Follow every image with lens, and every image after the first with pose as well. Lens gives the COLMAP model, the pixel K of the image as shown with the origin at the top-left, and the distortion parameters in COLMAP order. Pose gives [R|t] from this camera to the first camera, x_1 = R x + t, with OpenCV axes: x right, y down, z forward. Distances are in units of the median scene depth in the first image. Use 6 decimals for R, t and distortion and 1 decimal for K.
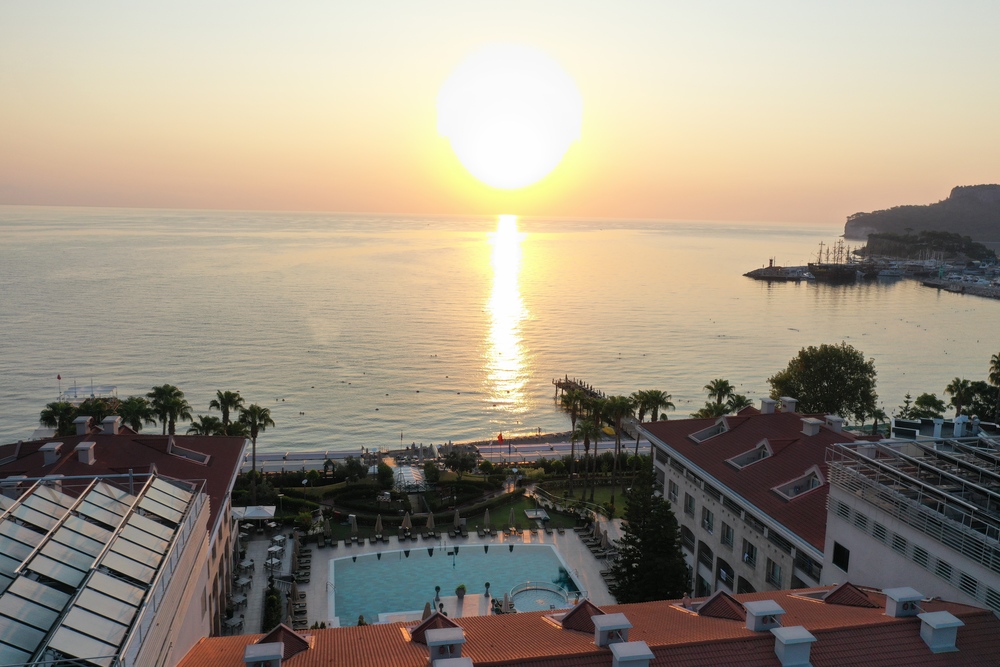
lens RADIAL K [[783.0, 0, 500.0], [0, 783.0, 333.5], [0, 0, 1]] dist [0.003490, -0.000433]
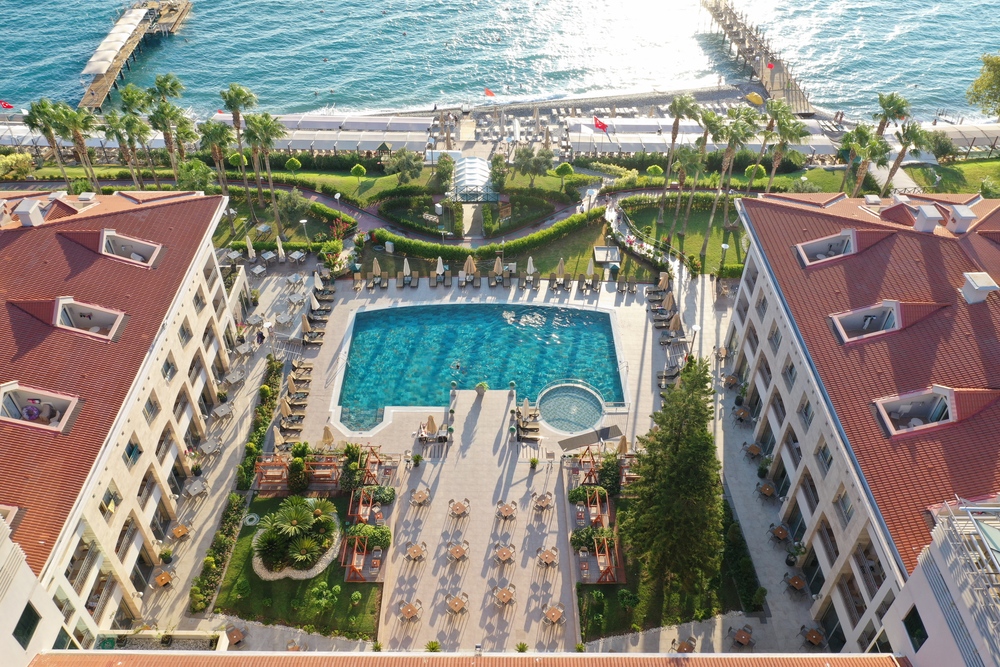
lens RADIAL K [[783.0, 0, 500.0], [0, 783.0, 333.5], [0, 0, 1]] dist [0.003490, -0.000433]
pose [[0.978310, 0.124777, -0.165347, 0.078019], [-0.014507, 0.837532, 0.546195, -0.143236], [0.206636, -0.531950, 0.821177, 0.239470]]
